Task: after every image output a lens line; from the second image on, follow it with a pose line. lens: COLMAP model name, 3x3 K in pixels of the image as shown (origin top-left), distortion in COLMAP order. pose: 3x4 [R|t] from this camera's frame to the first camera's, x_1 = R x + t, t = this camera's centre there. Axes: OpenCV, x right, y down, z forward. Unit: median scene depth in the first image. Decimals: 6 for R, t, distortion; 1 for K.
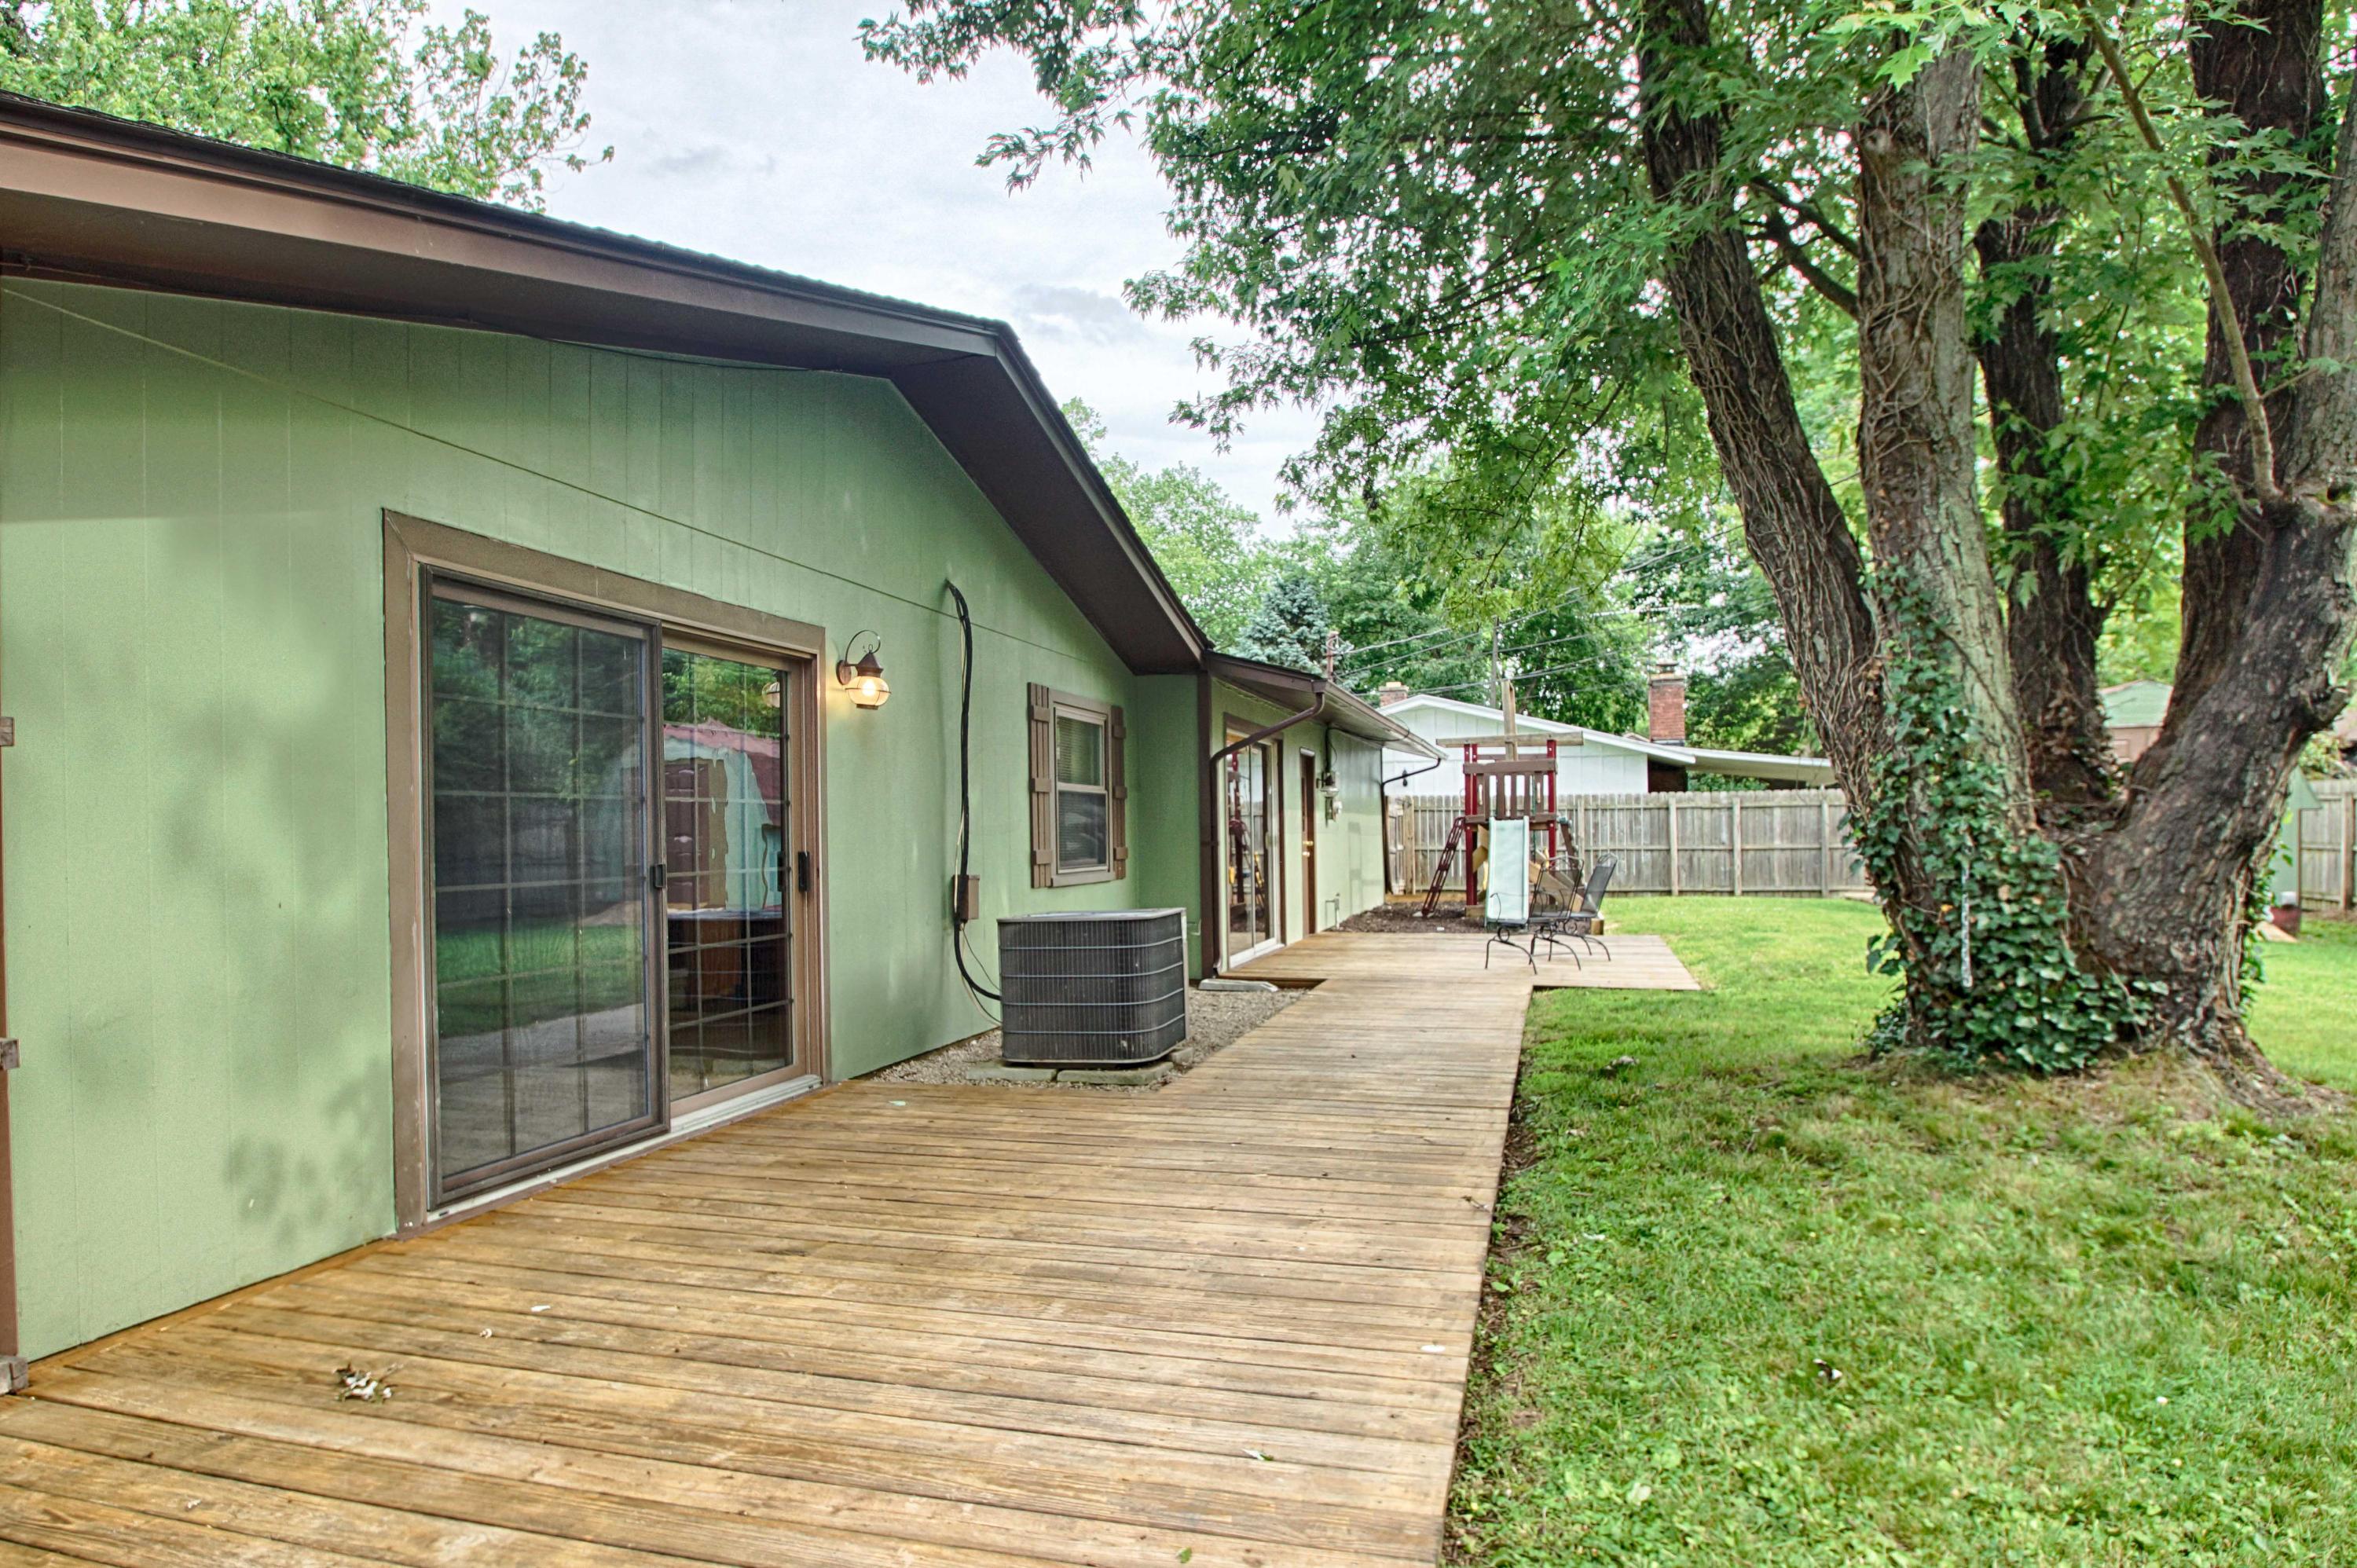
lens RADIAL K [[1401.1, 0, 1174.9], [0, 1401.1, 823.8], [0, 0, 1]] dist [0.000418, -0.000104]
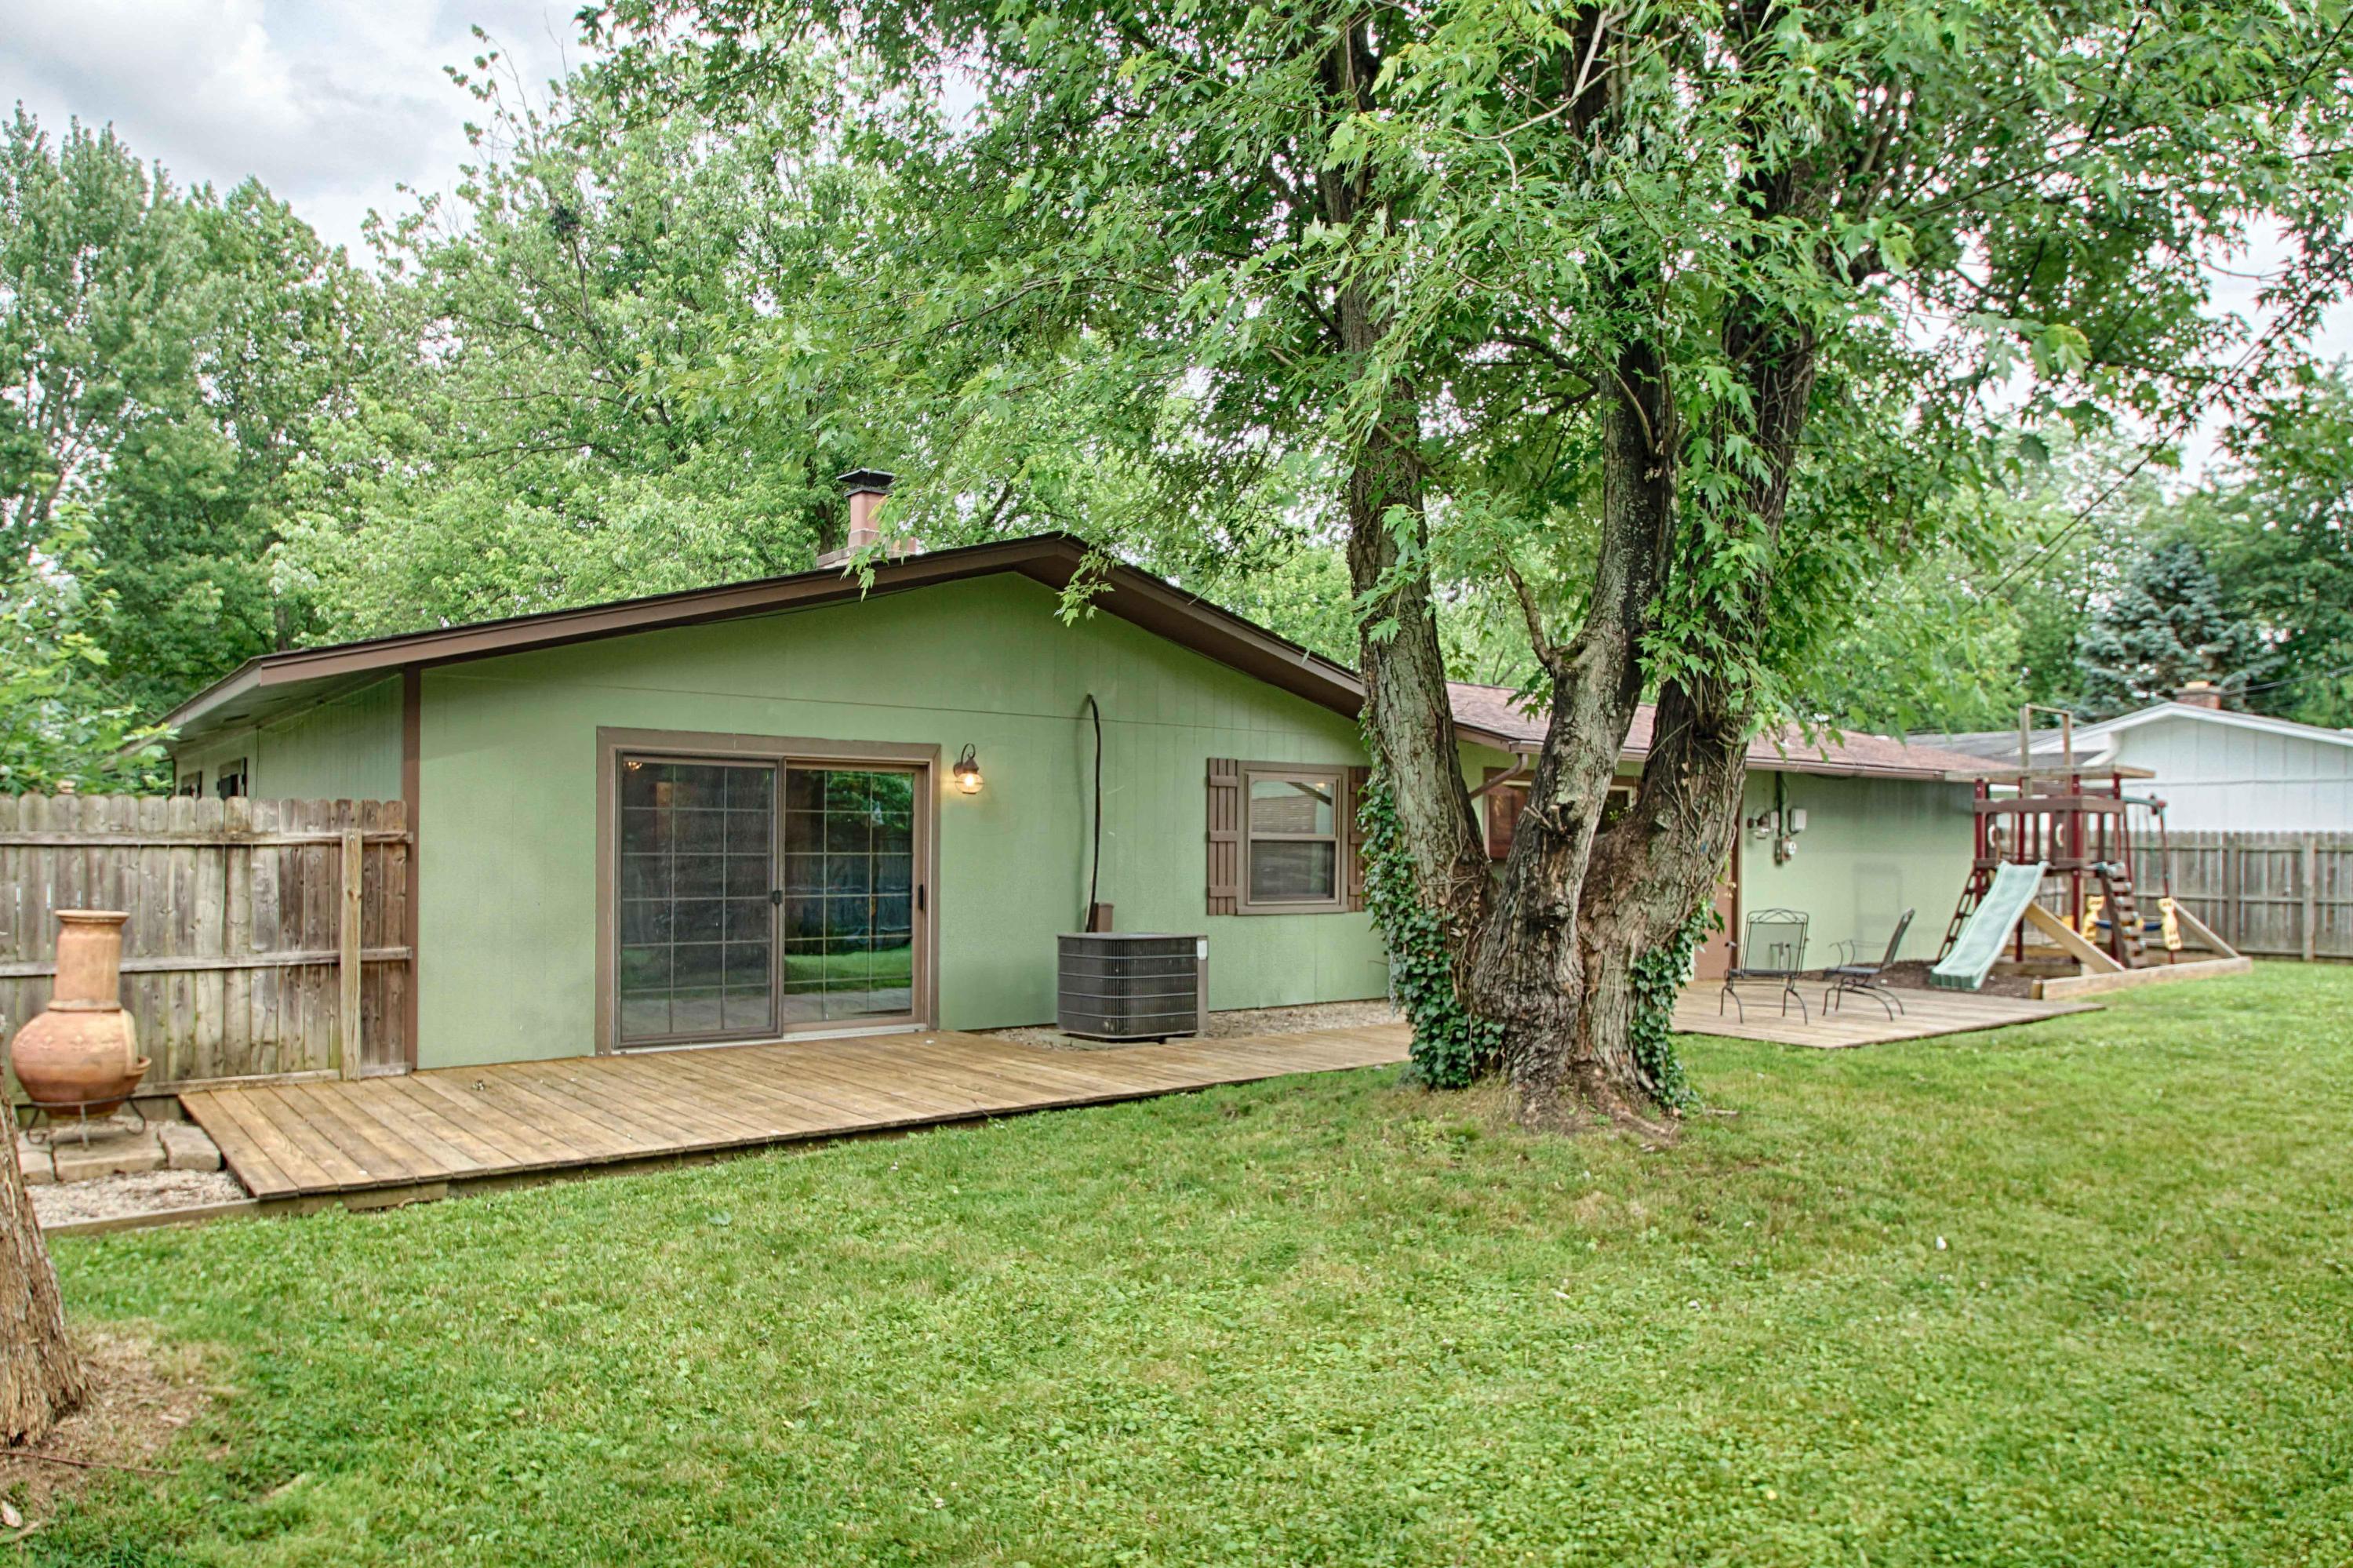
lens RADIAL K [[1584.4, 0, 1176.5], [0, 1584.4, 784.0], [0, 0, 1]] dist [-0.001748, 0.000283]
pose [[0.799609, -0.003267, -0.600512, 0.878891], [-0.014827, 0.999573, -0.025181, -0.044626], [0.600338, 0.029038, 0.799219, -0.236028]]
